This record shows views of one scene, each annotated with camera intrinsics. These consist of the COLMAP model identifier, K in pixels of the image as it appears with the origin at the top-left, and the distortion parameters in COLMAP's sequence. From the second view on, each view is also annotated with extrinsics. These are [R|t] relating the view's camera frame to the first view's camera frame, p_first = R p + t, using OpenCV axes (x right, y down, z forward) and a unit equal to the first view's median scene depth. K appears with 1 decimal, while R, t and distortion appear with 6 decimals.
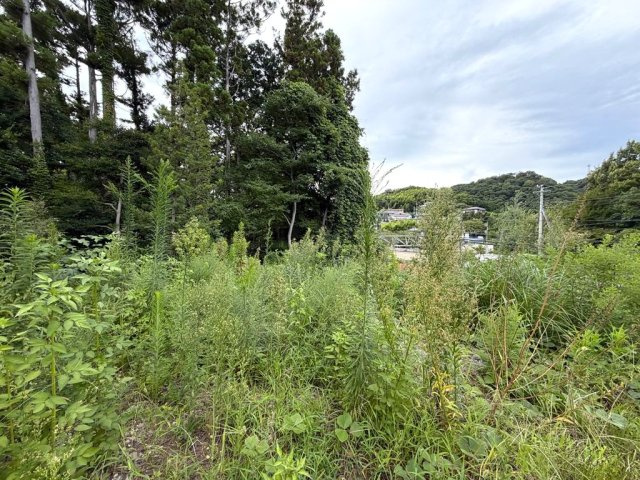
lens RADIAL K [[255.0, 0, 317.4], [0, 255.0, 241.6], [0, 0, 1]] dist [-0.000481, 0.000057]
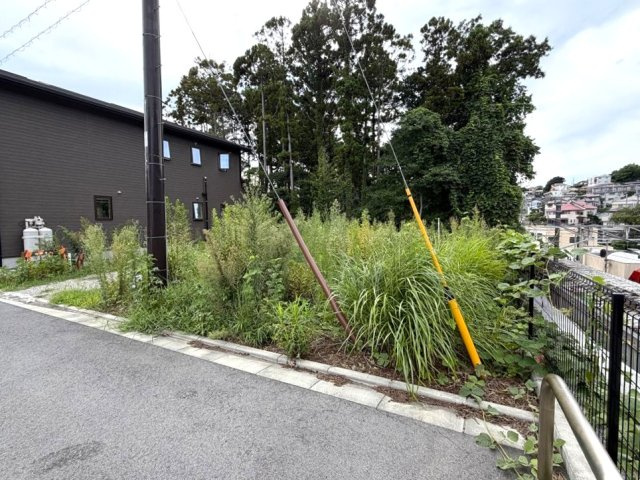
lens RADIAL K [[306.2, 0, 320.0], [0, 306.2, 240.0], [0, 0, 1]] dist [0.002705, -0.000257]
pose [[0.535195, 0.031314, -0.844148, 0.624407], [-0.016632, 0.999510, 0.026532, 0.009442], [0.844565, -0.000160, 0.535453, -0.163116]]
